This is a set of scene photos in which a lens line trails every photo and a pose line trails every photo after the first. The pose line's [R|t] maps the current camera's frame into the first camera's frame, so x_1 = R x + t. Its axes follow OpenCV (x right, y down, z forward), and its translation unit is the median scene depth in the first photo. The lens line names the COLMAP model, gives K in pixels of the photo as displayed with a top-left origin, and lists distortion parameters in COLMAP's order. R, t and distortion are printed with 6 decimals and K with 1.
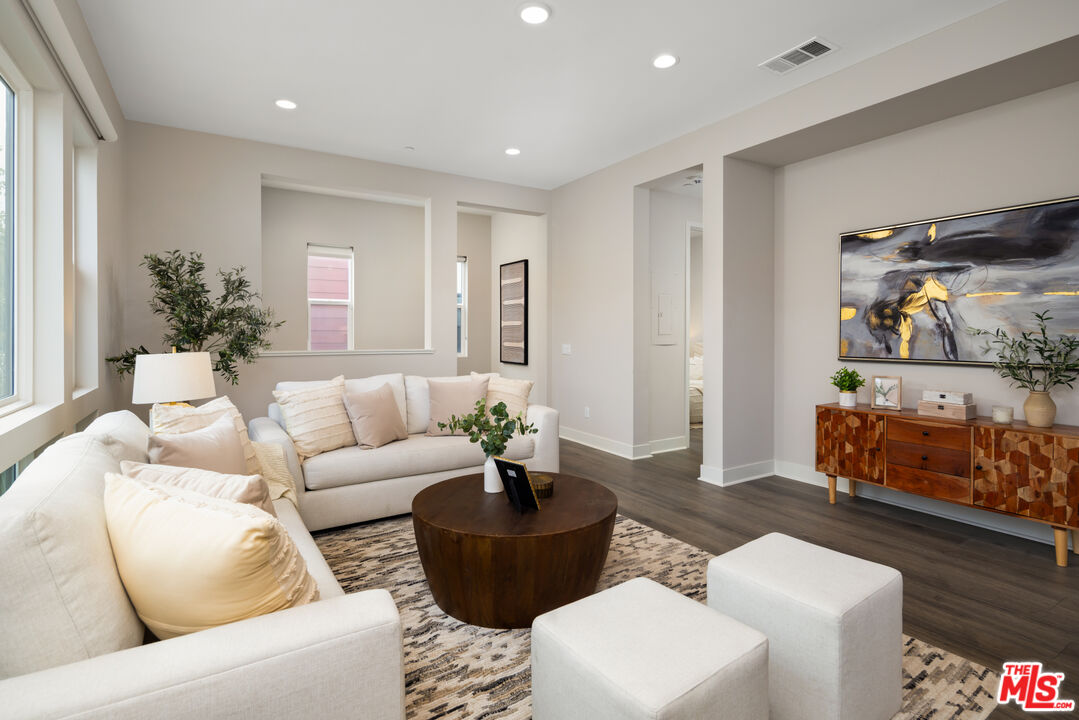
lens RADIAL K [[531.5, 0, 538.6], [0, 531.5, 328.5], [0, 0, 1]] dist [0.003527, 0.000264]
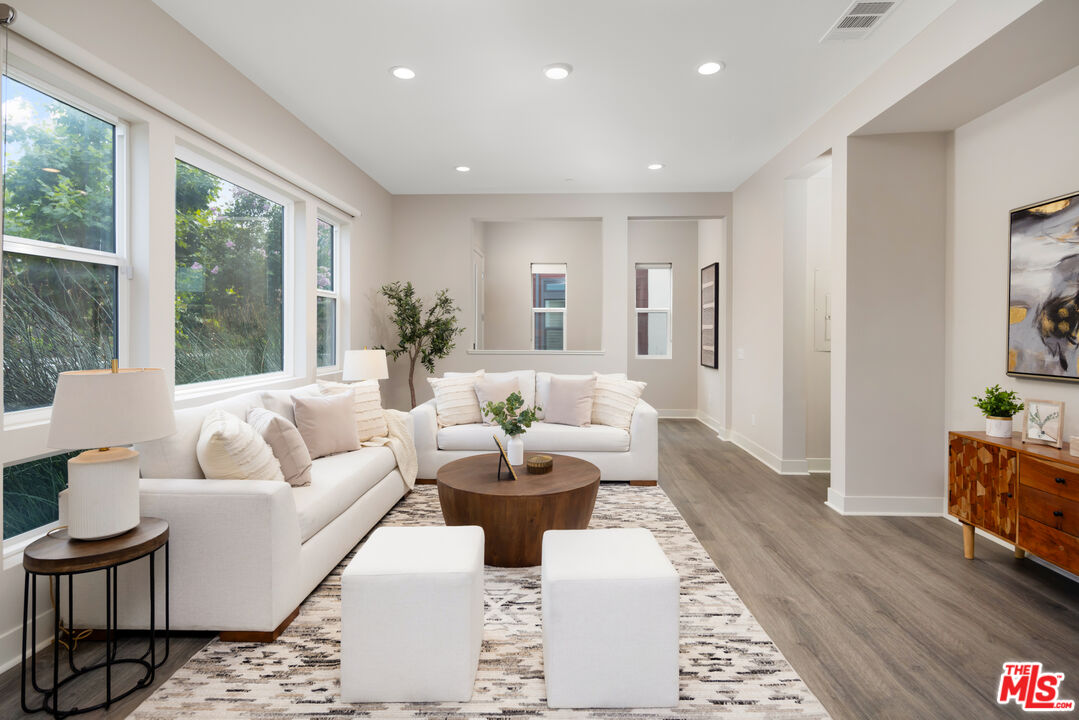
lens RADIAL K [[531.5, 0, 538.6], [0, 531.5, 328.5], [0, 0, 1]] dist [0.003527, 0.000264]
pose [[0.819793, -0.003229, -0.572651, 0.496355], [0.002288, 0.999995, -0.002362, -0.009567], [0.572655, 0.000626, 0.819796, -0.006462]]
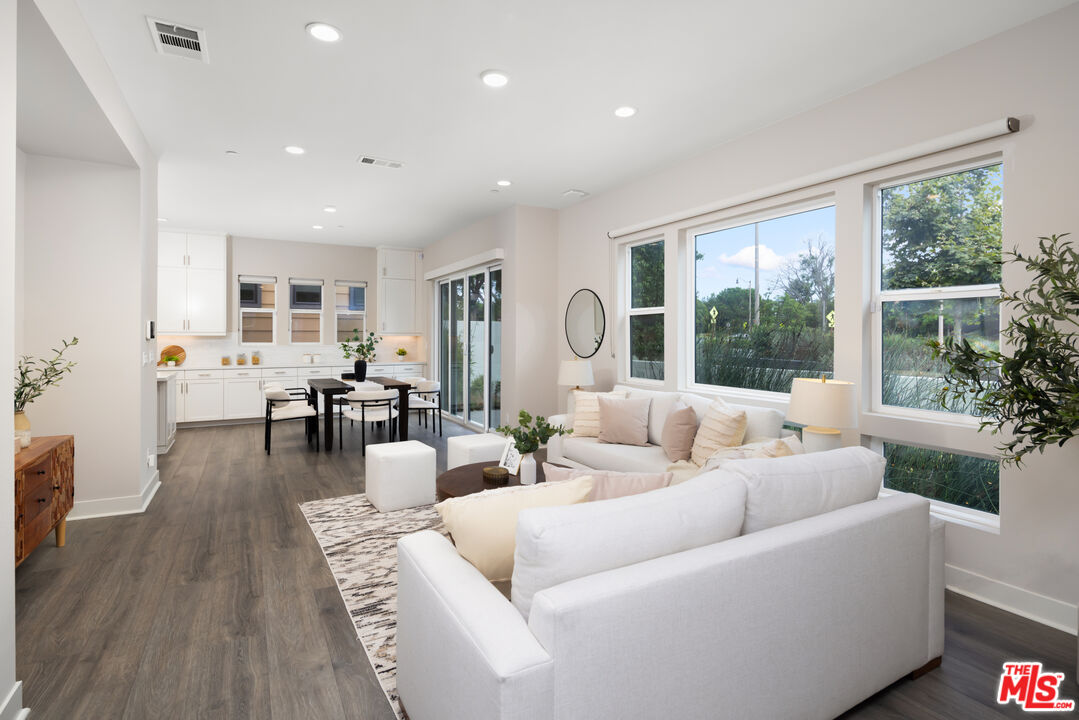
lens RADIAL K [[529.8, 0, 536.0], [0, 529.8, 341.8], [0, 0, 1]] dist [-0.002293, -0.000210]
pose [[-0.998316, -0.007523, 0.057521, -0.125794], [-0.007360, 0.999968, 0.003047, -0.026169], [-0.057542, 0.002619, -0.998340, 1.623166]]
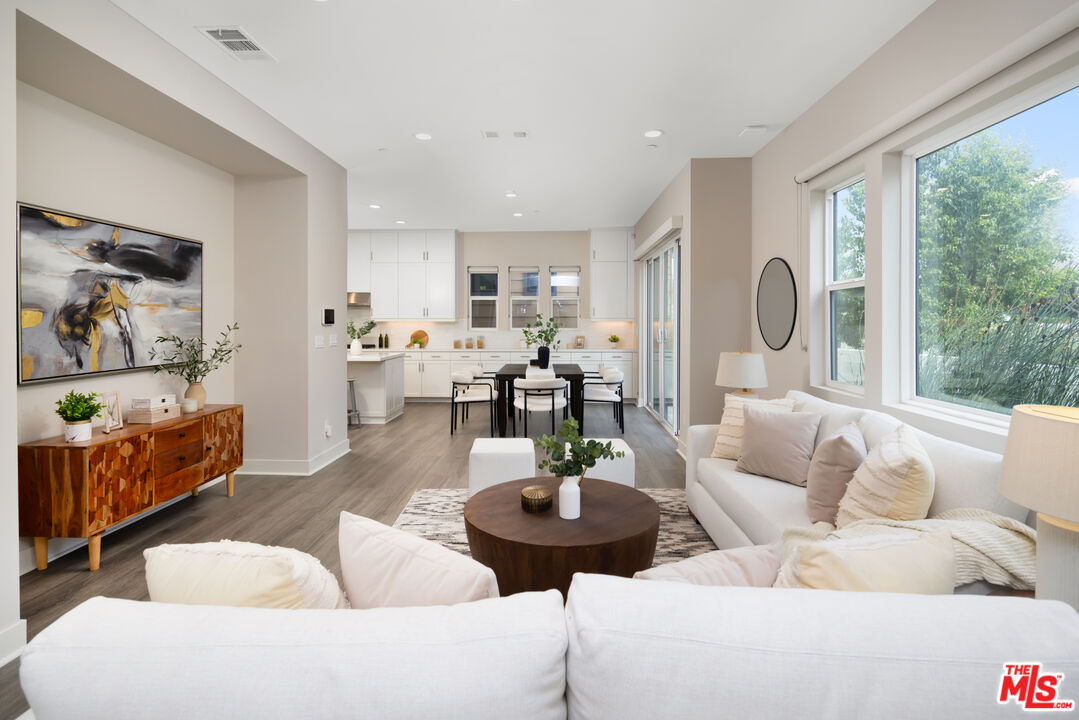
lens RADIAL K [[531.5, 0, 538.6], [0, 531.5, 328.5], [0, 0, 1]] dist [0.003527, 0.000264]
pose [[-0.827766, -0.011590, 0.560954, -0.409626], [-0.008057, 0.999929, 0.008771, -0.028615], [-0.561016, 0.002740, -0.827800, 1.311394]]
